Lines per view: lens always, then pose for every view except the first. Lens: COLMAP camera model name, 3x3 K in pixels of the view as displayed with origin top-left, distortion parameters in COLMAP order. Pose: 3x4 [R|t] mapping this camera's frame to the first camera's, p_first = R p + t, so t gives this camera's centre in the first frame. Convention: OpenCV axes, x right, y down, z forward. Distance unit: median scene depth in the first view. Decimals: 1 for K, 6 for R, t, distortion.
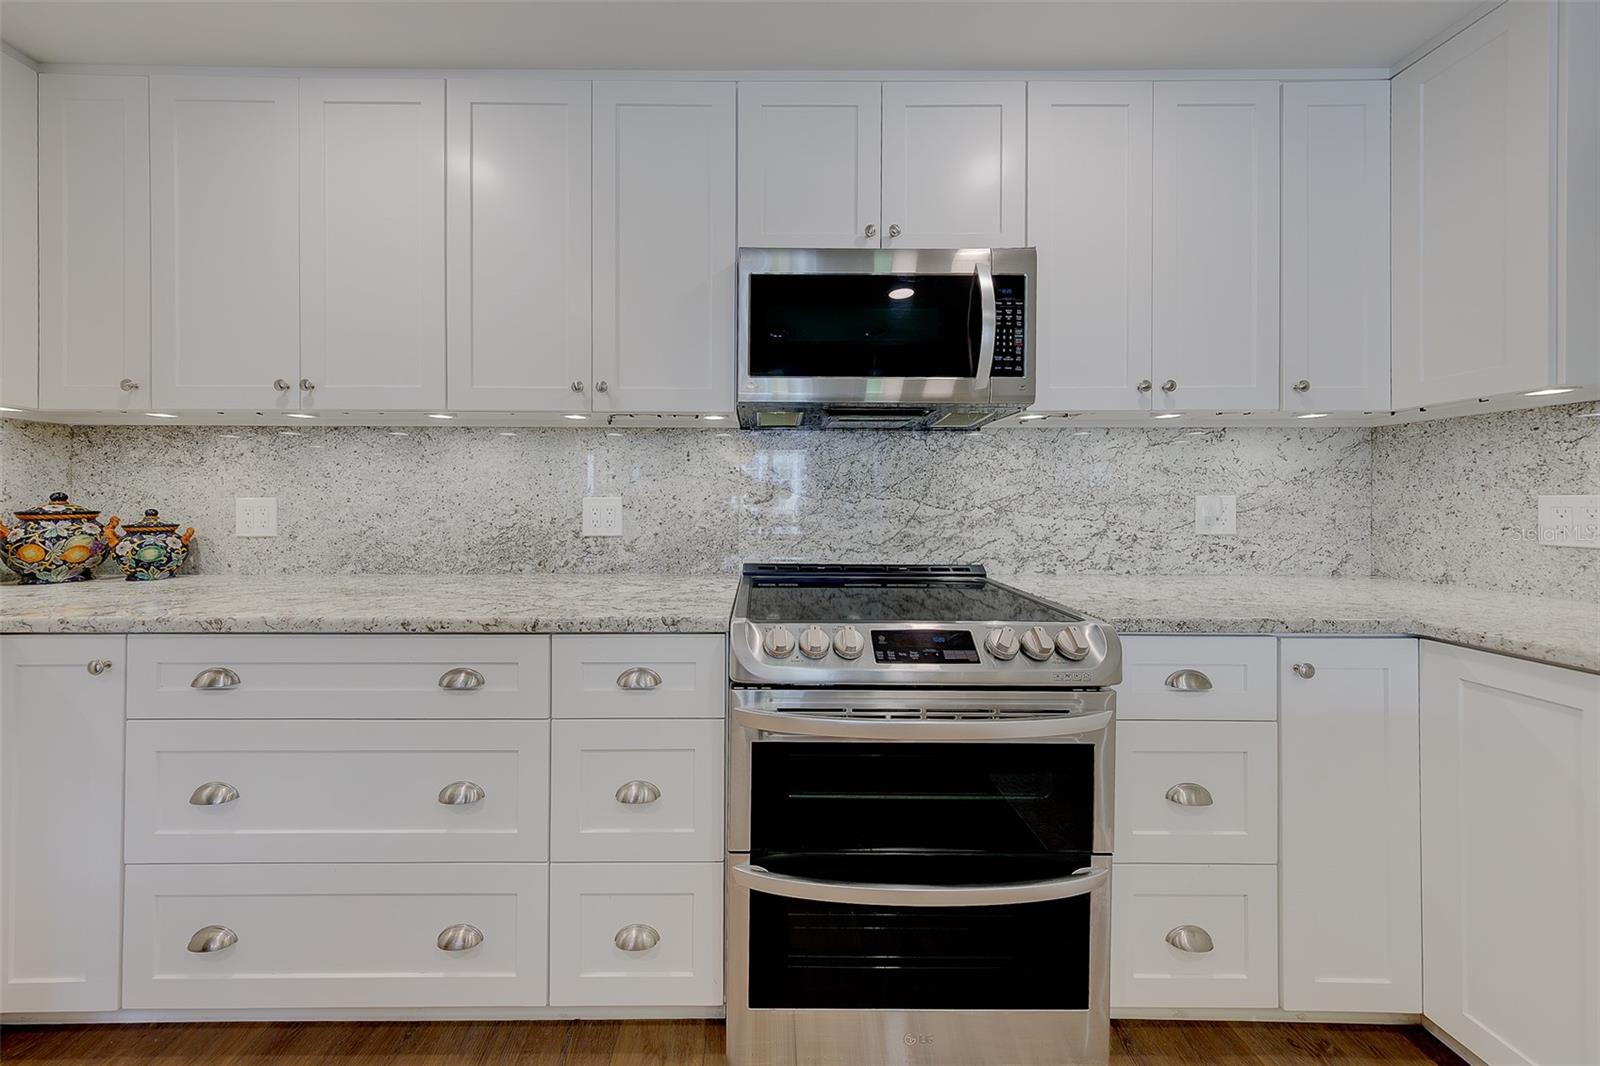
lens RADIAL K [[518.1, 0, 771.4], [0, 518.1, 501.6], [0, 0, 1]] dist [0.008245, -0.000838]
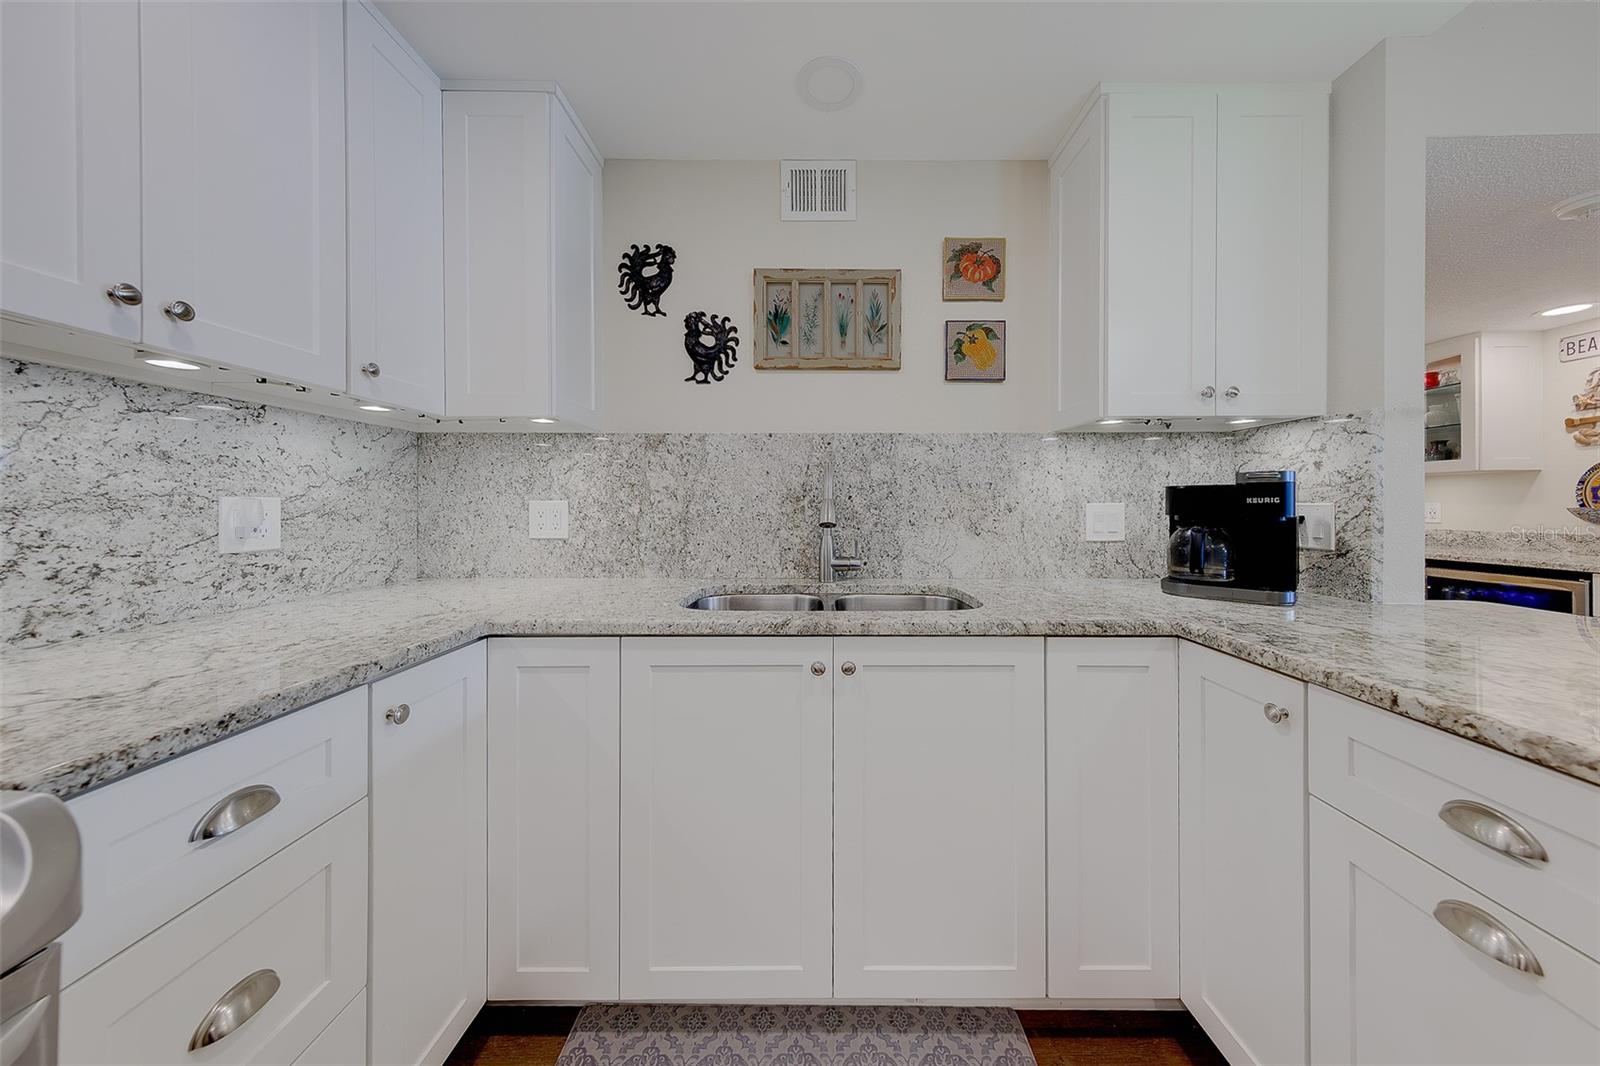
lens RADIAL K [[518.1, 0, 812.6], [0, 518.1, 506.6], [0, 0, 1]] dist [0.008245, -0.000838]
pose [[0.006037, -0.002492, 0.999979, 0.150883], [0.001747, 0.999995, 0.002481, 0.000942], [-0.999980, 0.001732, 0.006041, 0.243864]]
